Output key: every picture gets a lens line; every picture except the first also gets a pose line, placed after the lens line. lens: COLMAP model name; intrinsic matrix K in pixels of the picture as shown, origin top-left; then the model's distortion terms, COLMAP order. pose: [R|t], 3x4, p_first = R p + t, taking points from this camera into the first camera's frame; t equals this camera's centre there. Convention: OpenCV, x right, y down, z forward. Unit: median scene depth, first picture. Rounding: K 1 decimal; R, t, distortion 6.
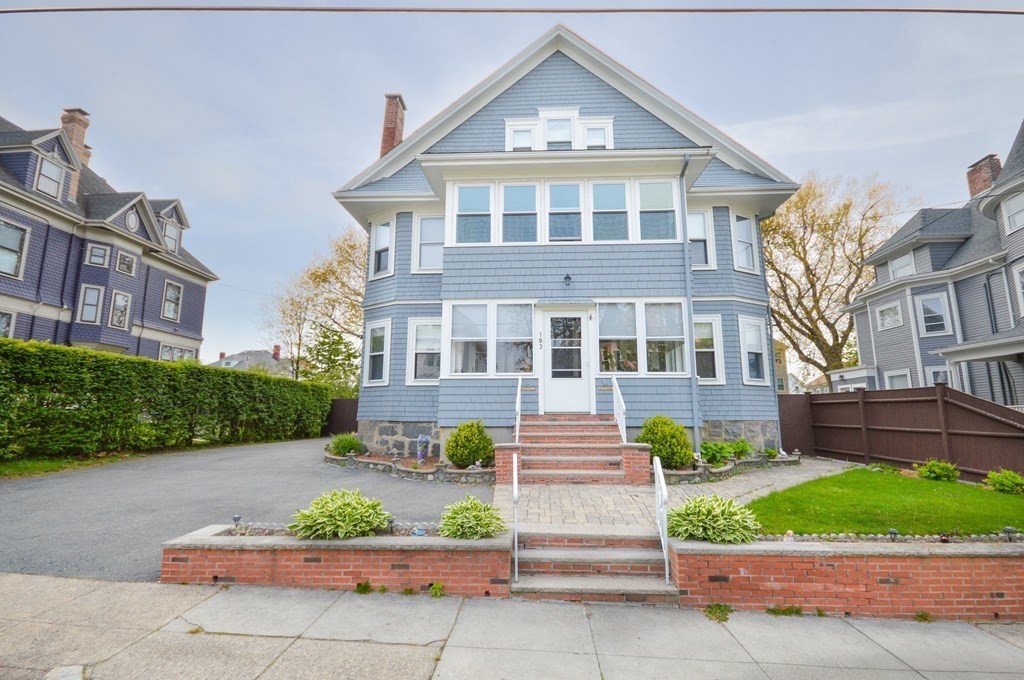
lens RADIAL K [[471.2, 0, 517.3], [0, 471.2, 339.4], [0, 0, 1]] dist [0.001875, 0.002580]
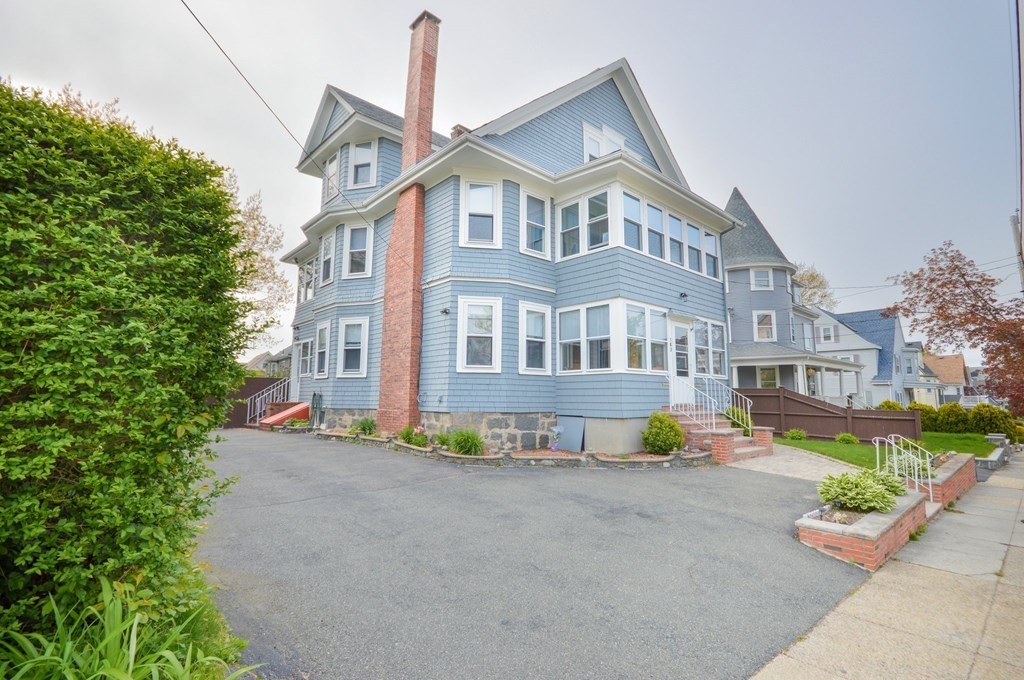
lens RADIAL K [[473.9, 0, 513.6], [0, 473.9, 336.0], [0, 0, 1]] dist [0.003169, -0.001718]
pose [[0.709123, 0.092513, 0.698989, -0.911945], [-0.120147, 0.992711, -0.009500, 0.034172], [-0.694773, -0.077245, 0.715069, 0.351175]]
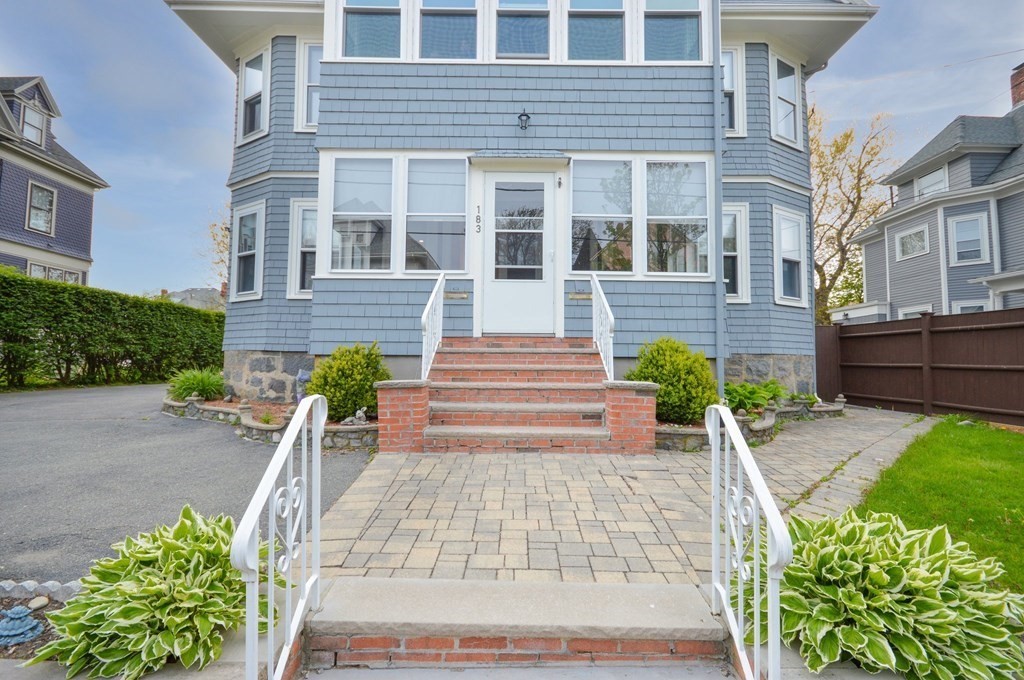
lens RADIAL K [[473.9, 0, 513.7], [0, 473.9, 336.4], [0, 0, 1]] dist [0.003169, -0.001718]
pose [[0.998881, 0.010747, 0.046057, 0.058187], [-0.015499, 0.994447, 0.104095, 0.076188], [-0.044682, -0.104692, 0.993500, 0.308758]]
